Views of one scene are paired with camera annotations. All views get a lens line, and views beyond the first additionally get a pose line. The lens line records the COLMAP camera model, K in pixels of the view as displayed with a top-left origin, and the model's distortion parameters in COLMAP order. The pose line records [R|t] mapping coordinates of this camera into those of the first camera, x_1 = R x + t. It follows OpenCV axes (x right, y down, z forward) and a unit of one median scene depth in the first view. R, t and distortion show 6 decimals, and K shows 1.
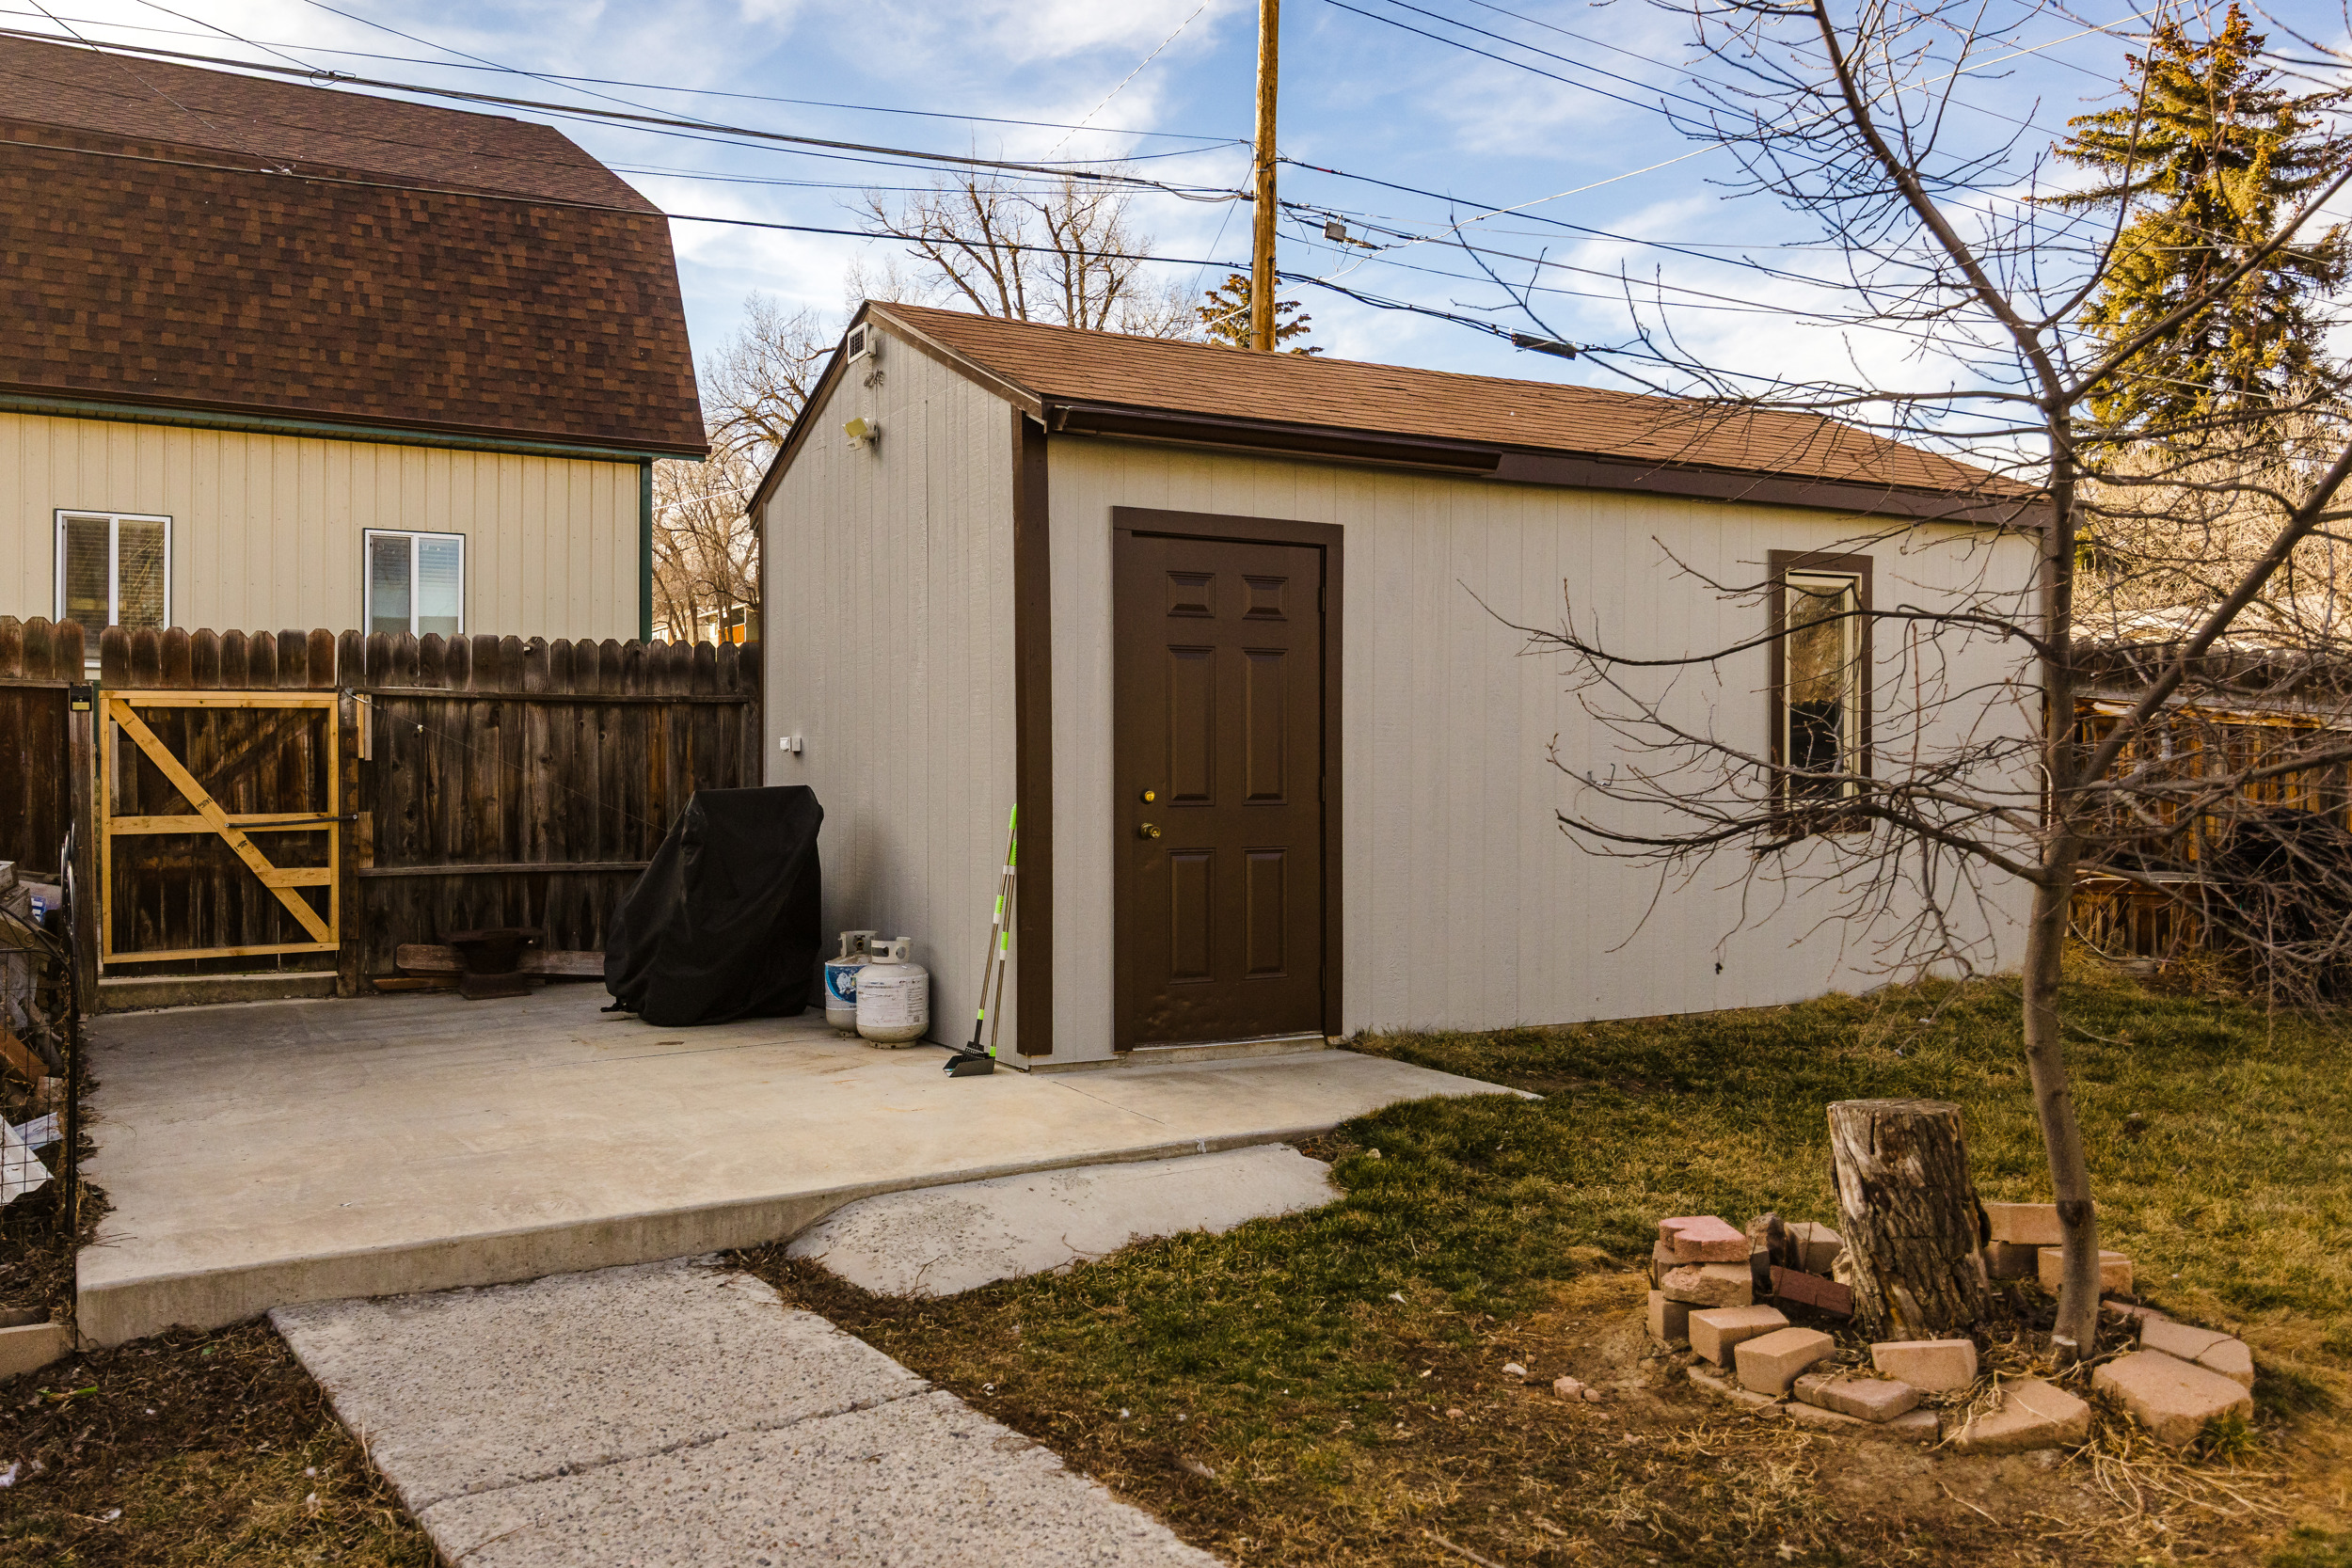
lens RADIAL K [[1663.0, 0, 1176.0], [0, 1663.0, 784.0], [0, 0, 1]] dist [-0.056622, 0.000397]
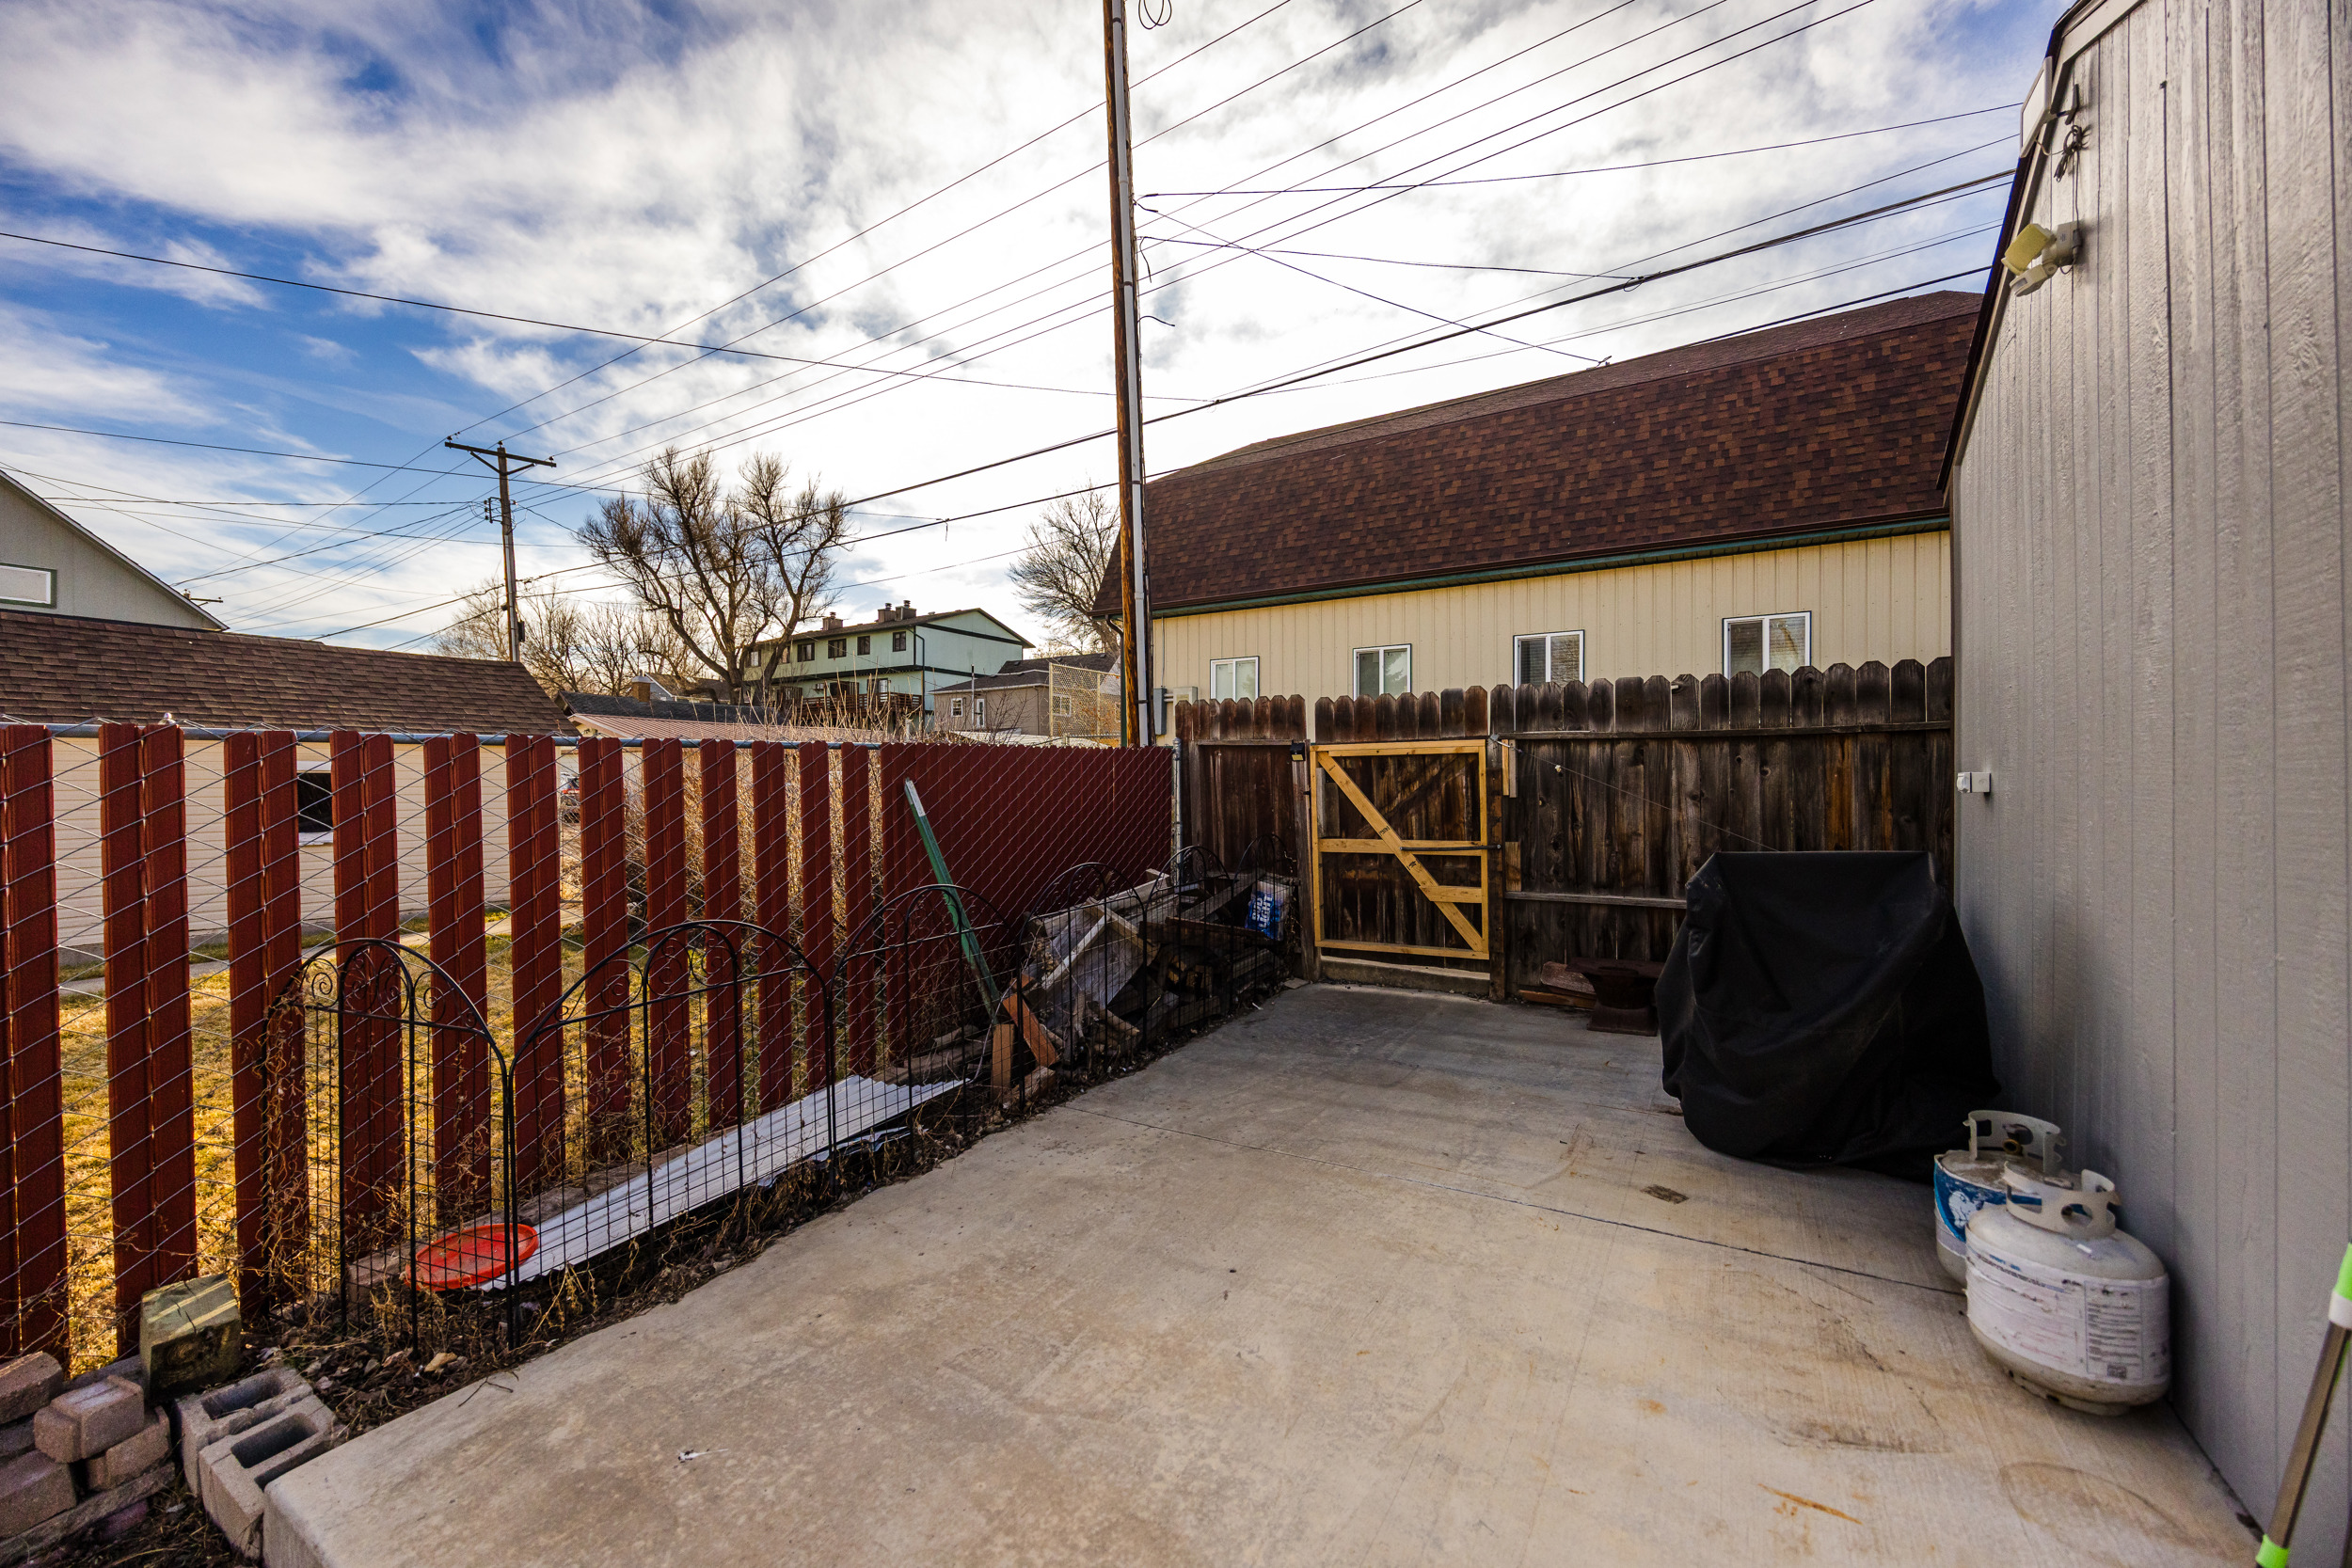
lens RADIAL K [[890.3, 0, 1171.0], [0, 890.3, 783.3], [0, 0, 1]] dist [-0.001496, -0.000096]
pose [[0.426334, -0.003292, -0.904560, -0.032422], [-0.006951, 0.999952, -0.006915, -0.017662], [0.904539, 0.009236, 0.426290, 0.503256]]
